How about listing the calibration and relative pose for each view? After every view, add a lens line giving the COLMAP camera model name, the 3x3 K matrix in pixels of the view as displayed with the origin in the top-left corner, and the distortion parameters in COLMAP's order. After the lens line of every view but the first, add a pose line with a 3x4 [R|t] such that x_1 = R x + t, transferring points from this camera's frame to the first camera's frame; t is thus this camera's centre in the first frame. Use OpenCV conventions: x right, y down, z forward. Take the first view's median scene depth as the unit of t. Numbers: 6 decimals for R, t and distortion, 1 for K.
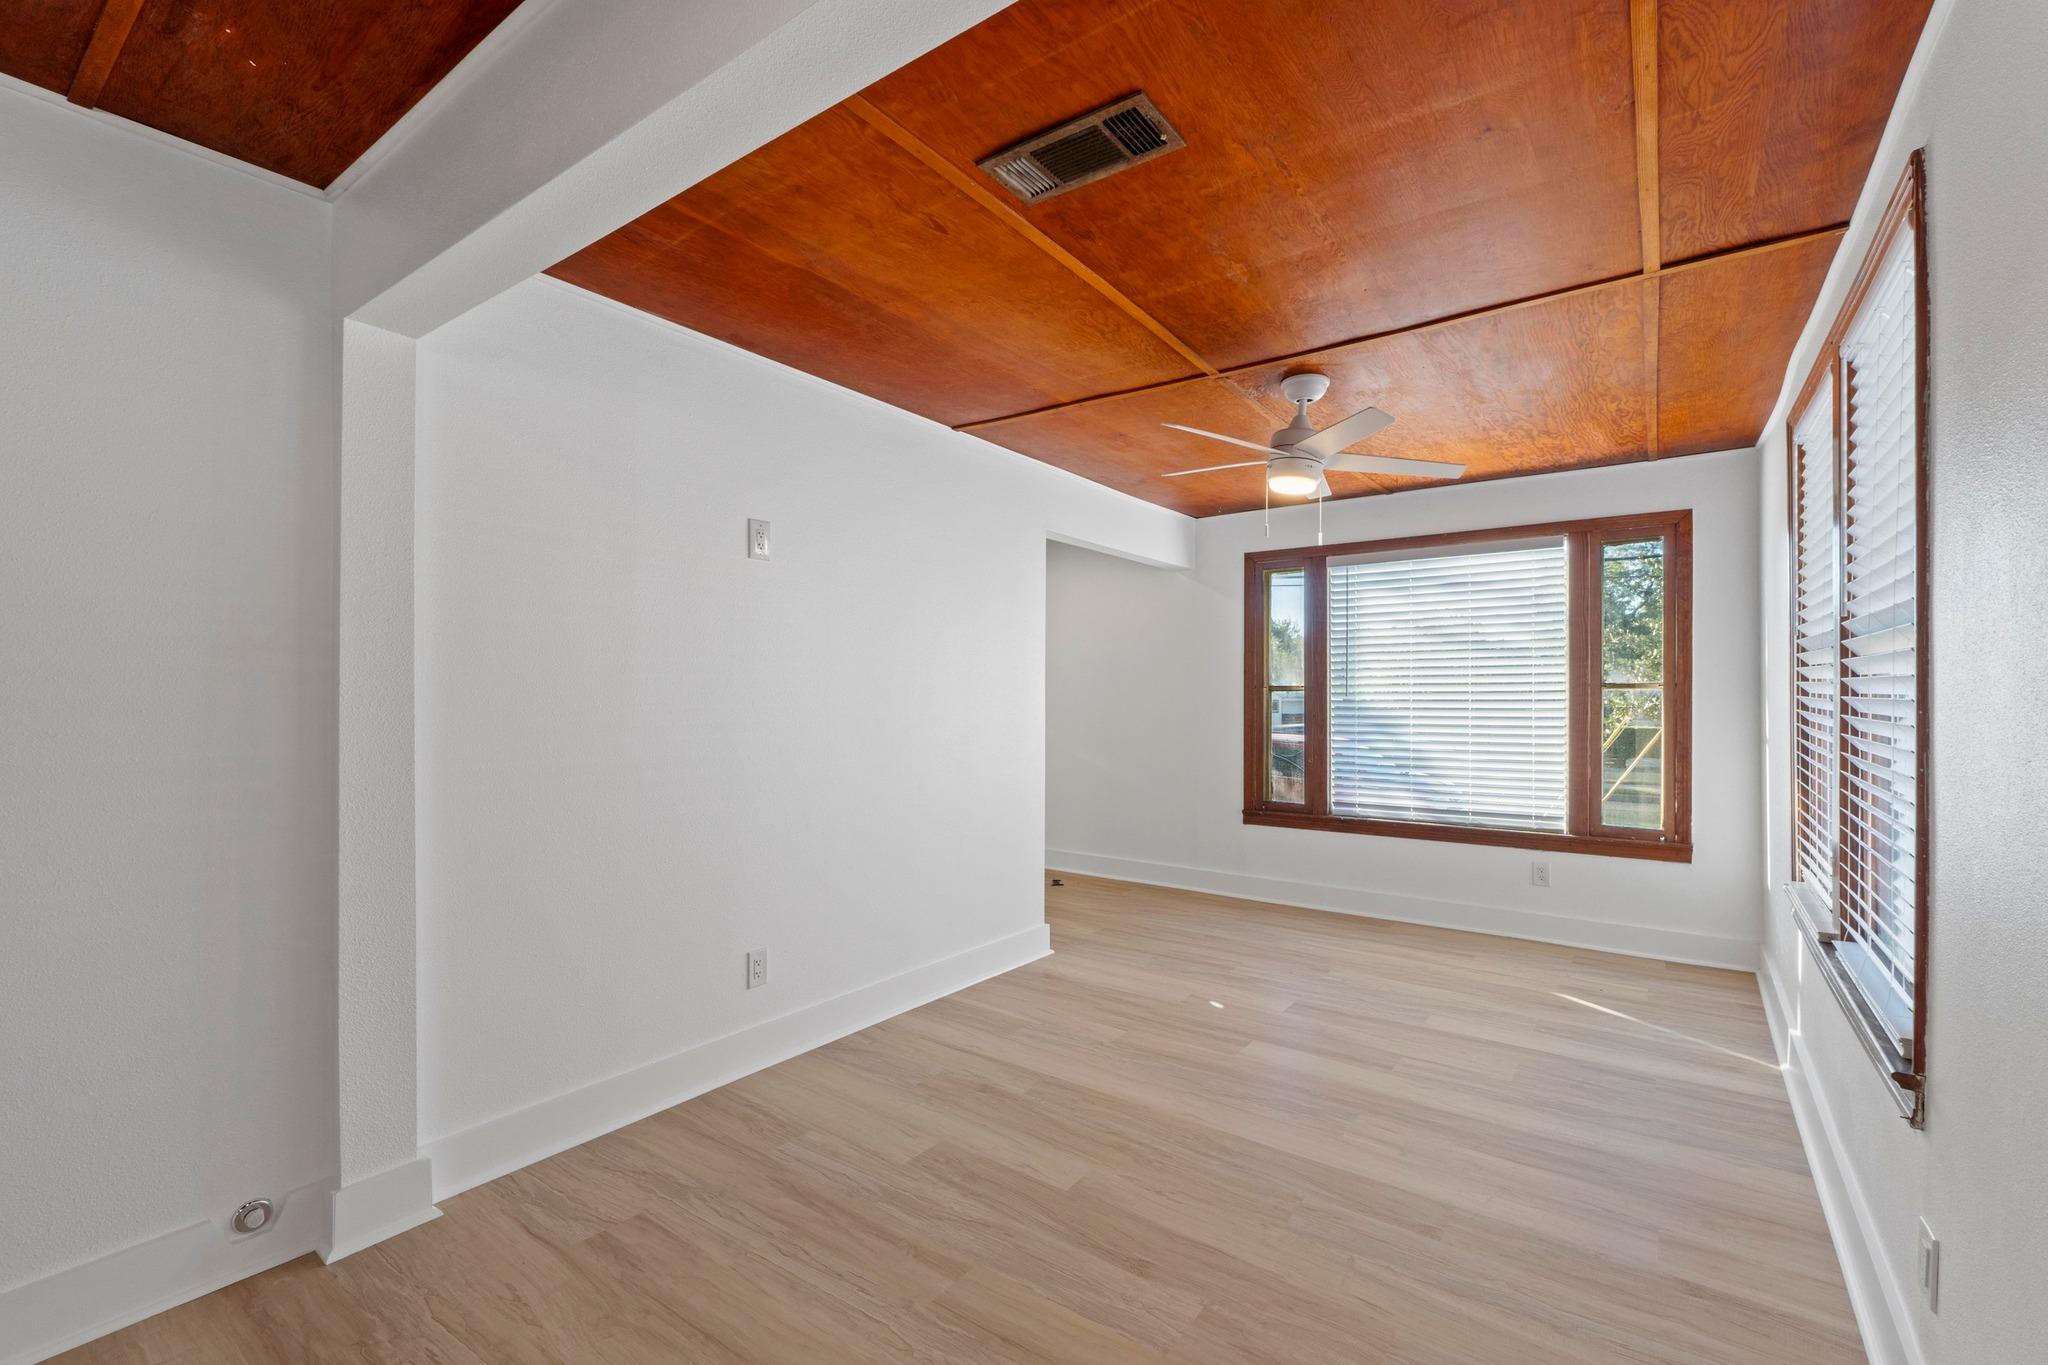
lens RADIAL K [[880.3, 0, 1022.8], [0, 880.3, 678.6], [0, 0, 1]] dist [-0.001176, -0.000346]
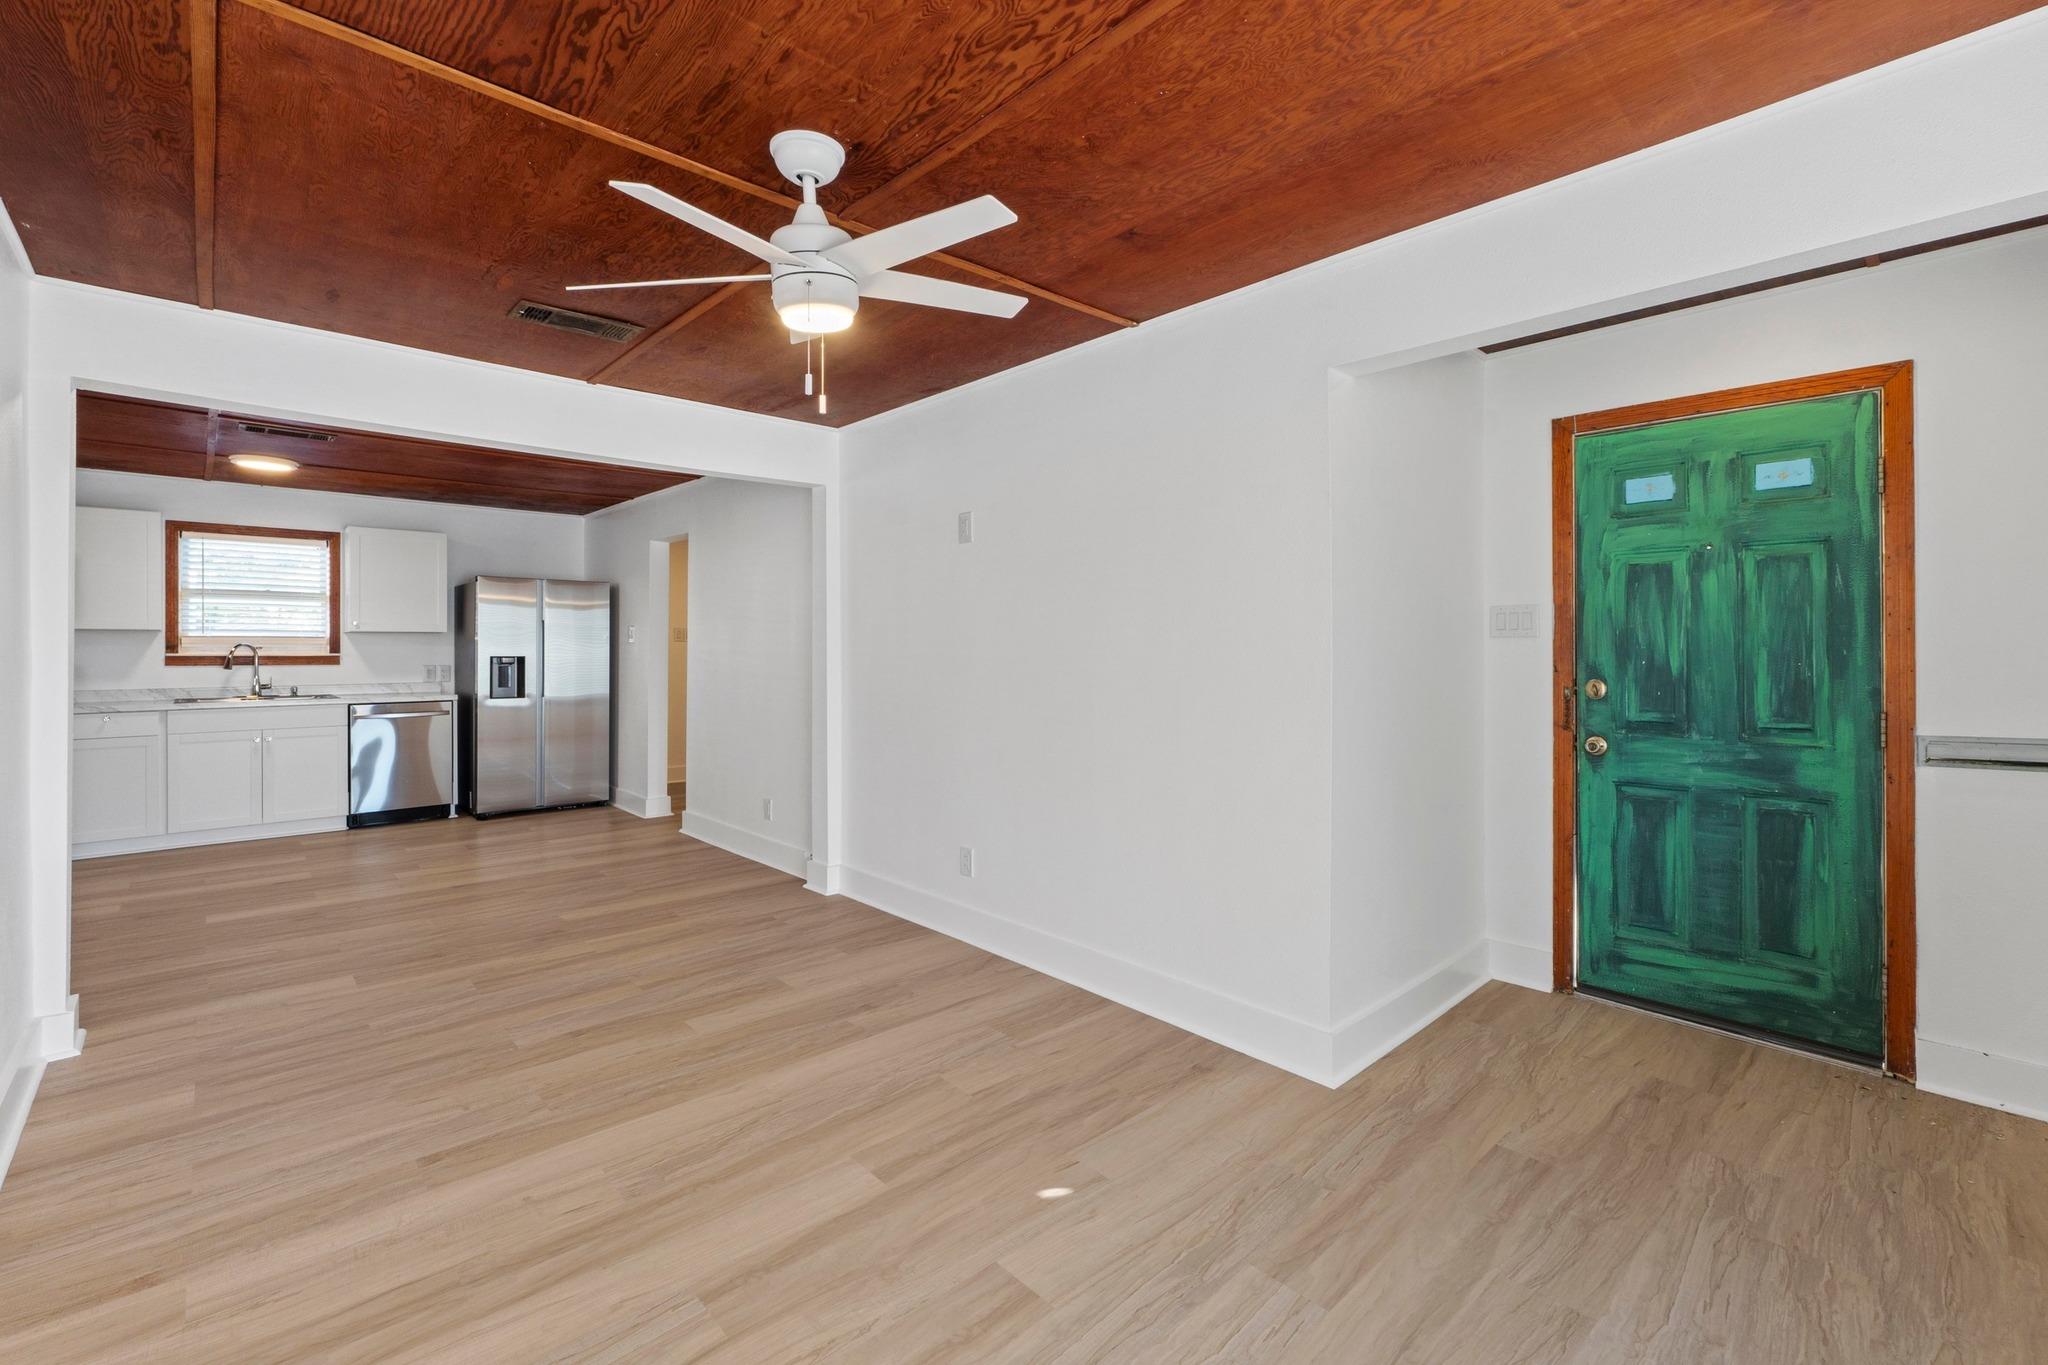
lens RADIAL K [[886.2, 0, 1017.0], [0, 886.2, 652.1], [0, 0, 1]] dist [-0.002103, 0.000101]
pose [[-0.199087, -0.003601, -0.979975, 1.022641], [0.019035, 0.999790, -0.007541, 0.035823], [0.979797, -0.020156, -0.198977, 1.435891]]
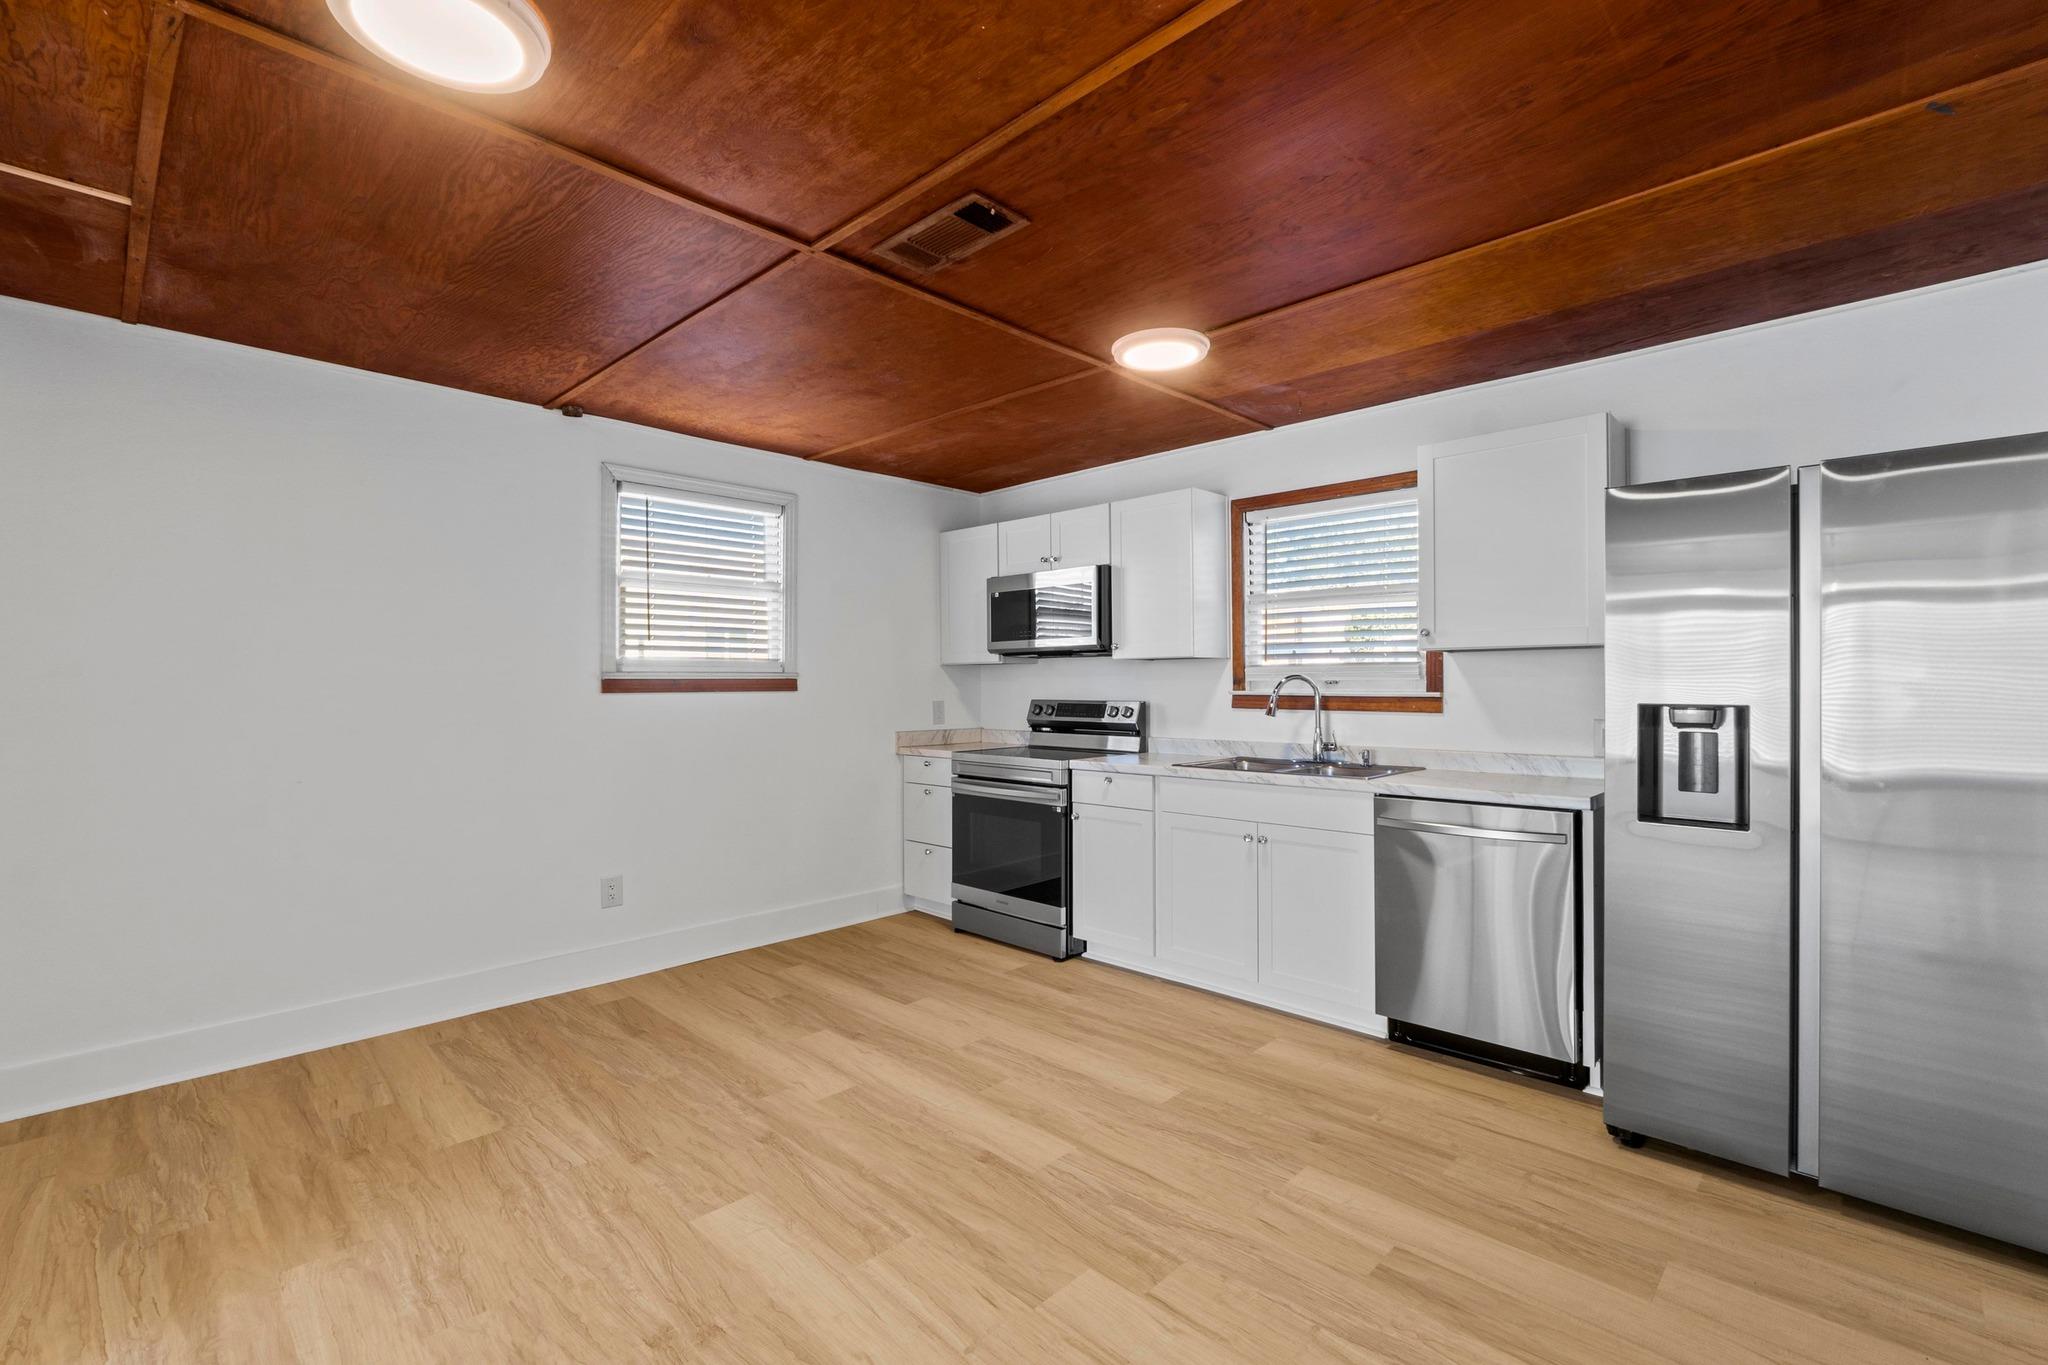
lens RADIAL K [[897.2, 0, 1014.9], [0, 897.2, 687.4], [0, 0, 1]] dist [-0.002871, -0.000582]
pose [[-0.988902, -0.004489, 0.148500, -0.522638], [-0.006919, 0.999850, -0.015853, 0.004609], [-0.148406, -0.016705, -0.988785, 0.547949]]
